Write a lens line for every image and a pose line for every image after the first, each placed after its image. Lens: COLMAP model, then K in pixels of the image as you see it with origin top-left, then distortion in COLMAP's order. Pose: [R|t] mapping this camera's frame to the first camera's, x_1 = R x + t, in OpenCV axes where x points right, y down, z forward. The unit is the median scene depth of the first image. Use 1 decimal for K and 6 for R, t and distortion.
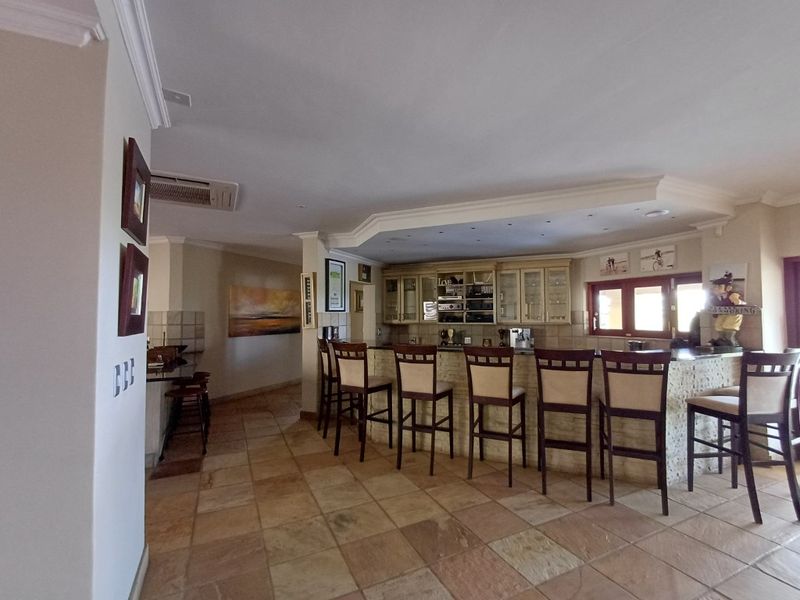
lens RADIAL K [[365.5, 0, 401.9], [0, 365.5, 303.1], [0, 0, 1]] dist [0.003092, 0.001117]
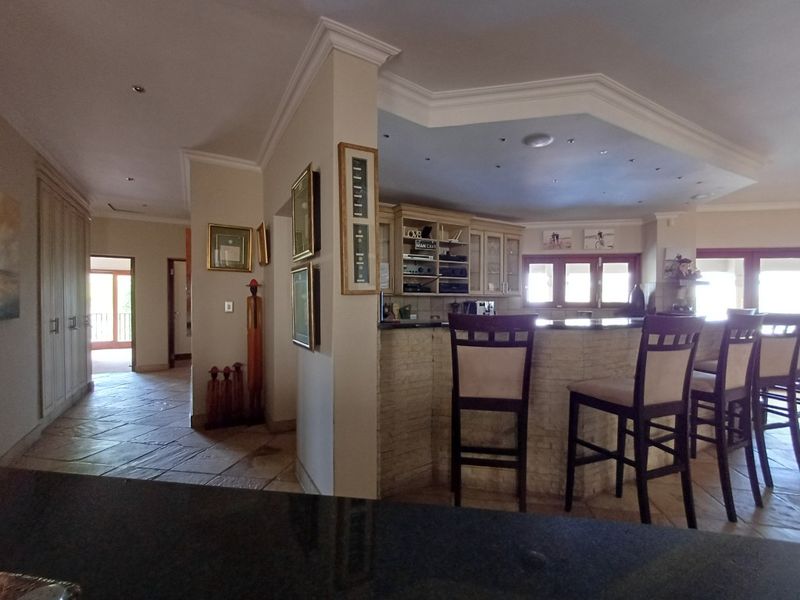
lens RADIAL K [[365.5, 0, 400.1], [0, 365.5, 302.3], [0, 0, 1]] dist [0.003092, 0.001117]
pose [[0.575498, 0.000960, 0.817802, -0.536126], [-0.041011, 0.998775, 0.027688, 0.063063], [-0.816774, -0.049473, 0.574833, 0.750872]]
